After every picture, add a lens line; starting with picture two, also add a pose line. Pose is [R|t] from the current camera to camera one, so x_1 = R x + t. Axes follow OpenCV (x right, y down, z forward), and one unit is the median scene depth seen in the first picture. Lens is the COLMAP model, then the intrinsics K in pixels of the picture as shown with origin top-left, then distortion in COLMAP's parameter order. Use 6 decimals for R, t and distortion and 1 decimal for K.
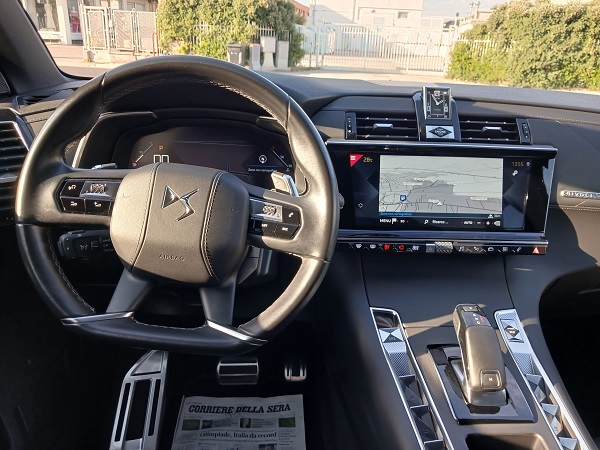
lens RADIAL K [[473.7, 0, 308.2], [0, 473.7, 226.3], [0, 0, 1]] dist [-0.012348, -0.007001]
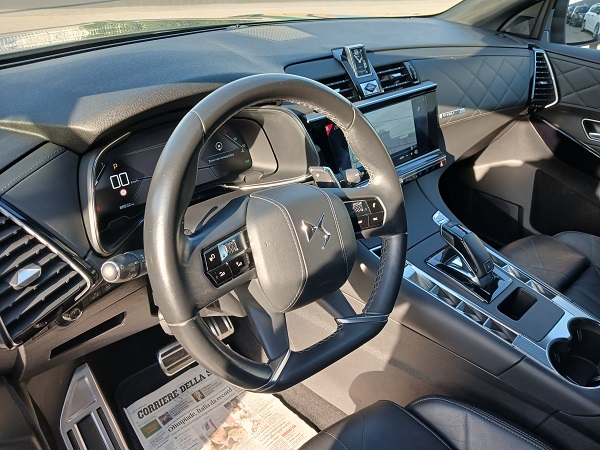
lens RADIAL K [[474.2, 0, 300.0], [0, 474.2, 225.0], [0, 0, 1]] dist [0.003956, -0.002667]
pose [[0.771887, -0.347680, 0.532268, -0.592501], [0.226665, 0.932696, 0.280536, -0.252549], [-0.593981, -0.095896, 0.798743, 0.146121]]
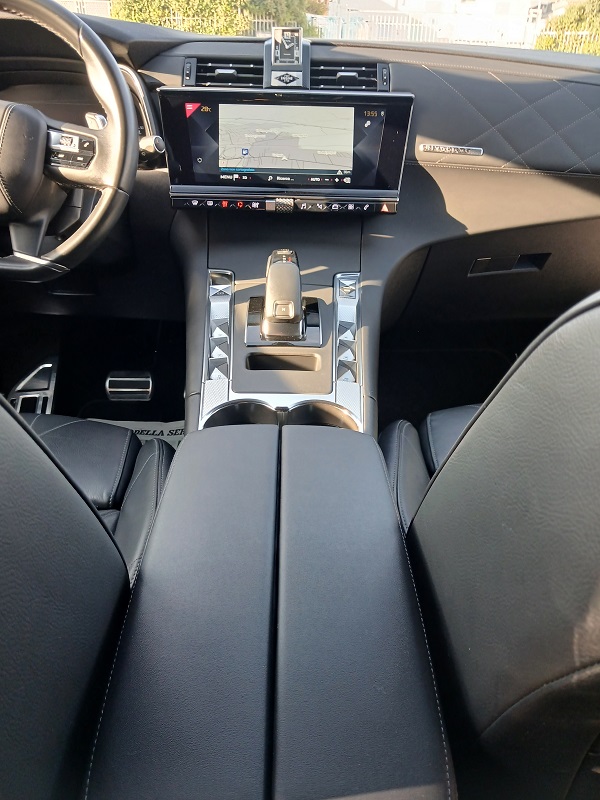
lens RADIAL K [[639.0, 0, 300.0], [0, 639.0, 400.0], [0, 0, 1]] dist [-0.022265, -0.003869]
pose [[0.999161, 0.008523, -0.040049, 0.362542], [-0.002332, 0.988352, 0.152166, 0.232696], [0.040880, -0.151945, 0.987543, -0.315193]]
